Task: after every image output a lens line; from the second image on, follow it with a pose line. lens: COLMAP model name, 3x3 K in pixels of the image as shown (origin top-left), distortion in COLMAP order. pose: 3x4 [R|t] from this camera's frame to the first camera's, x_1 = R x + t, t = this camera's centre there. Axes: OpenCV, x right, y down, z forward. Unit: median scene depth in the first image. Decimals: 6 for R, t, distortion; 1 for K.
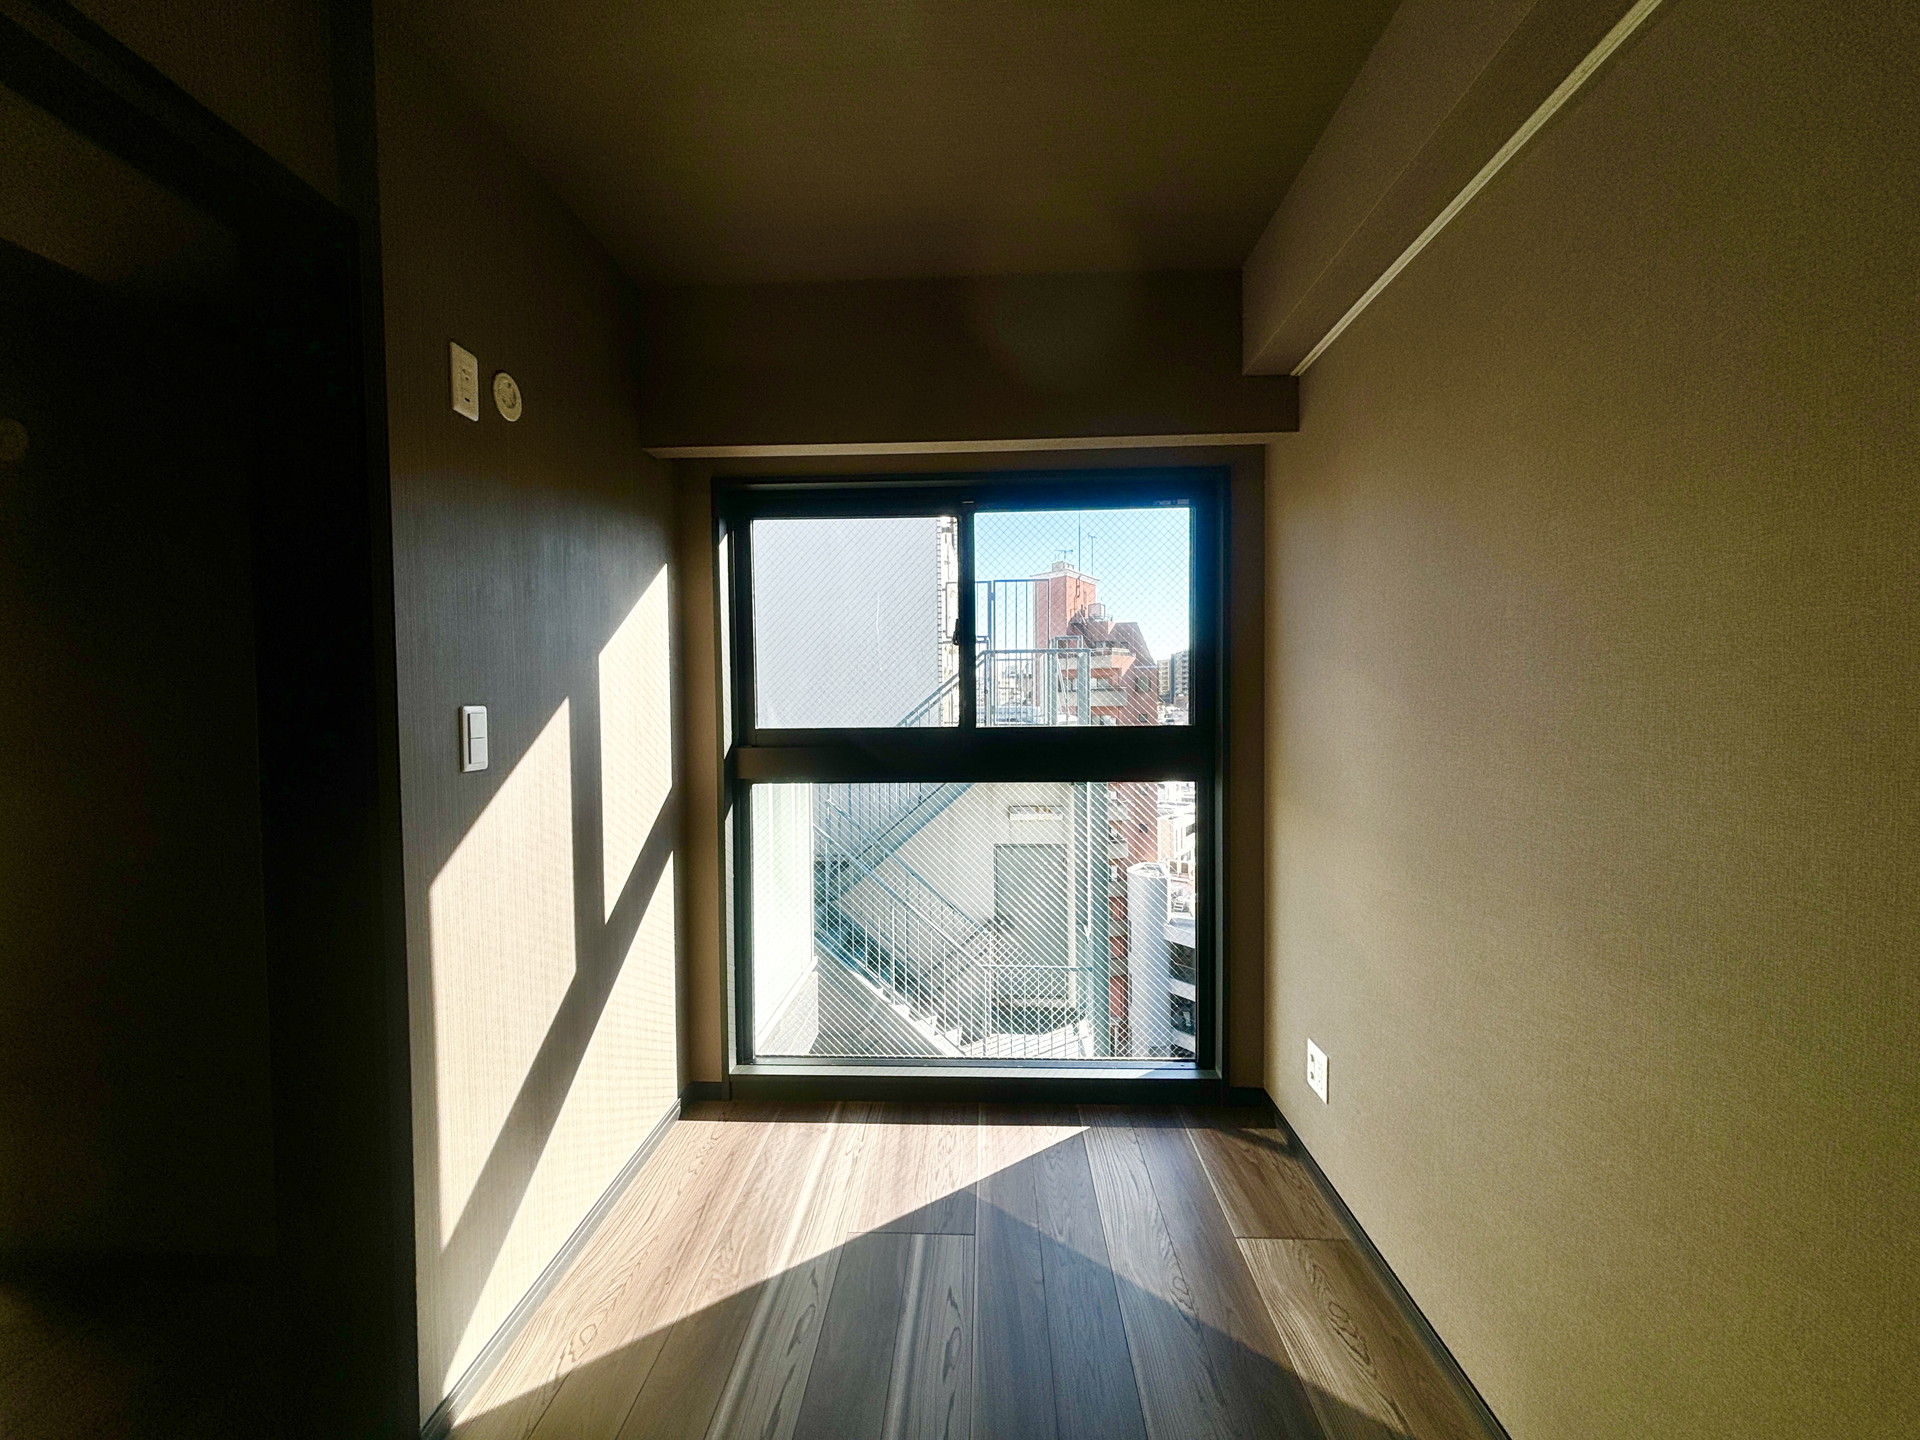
lens RADIAL K [[772.6, 0, 957.4], [0, 772.6, 721.3], [0, 0, 1]] dist [-0.004306, 0.000360]
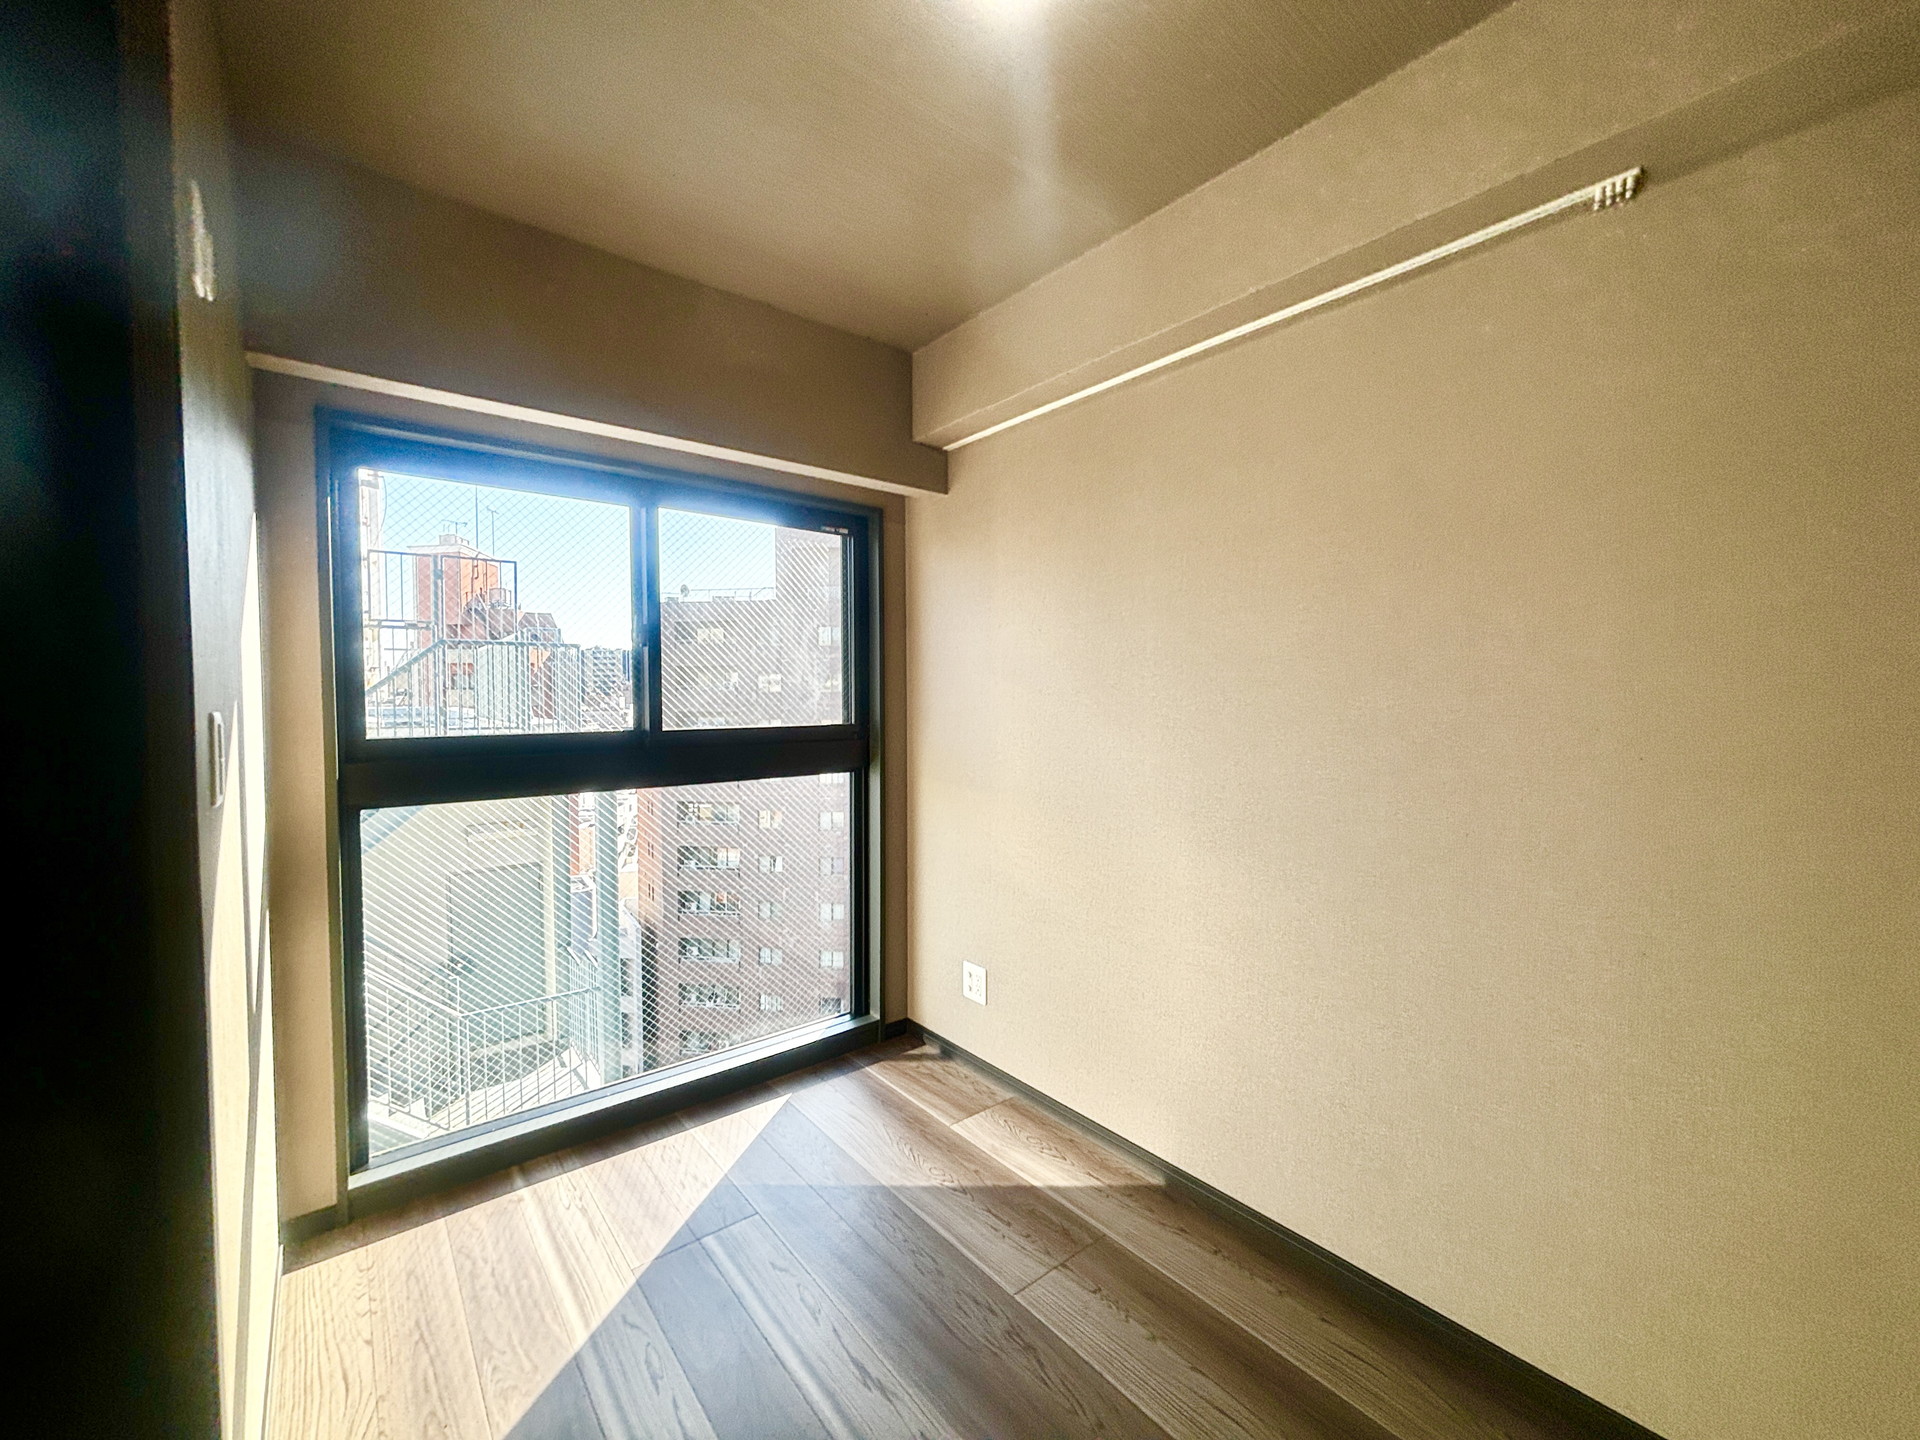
lens RADIAL K [[772.6, 0, 961.6], [0, 772.6, 715.1], [0, 0, 1]] dist [-0.004306, 0.000360]
pose [[0.745832, -0.010647, 0.666048, -0.346384], [0.014960, 0.999888, -0.000769, -0.004051], [-0.665966, 0.010538, 0.745908, 0.021567]]
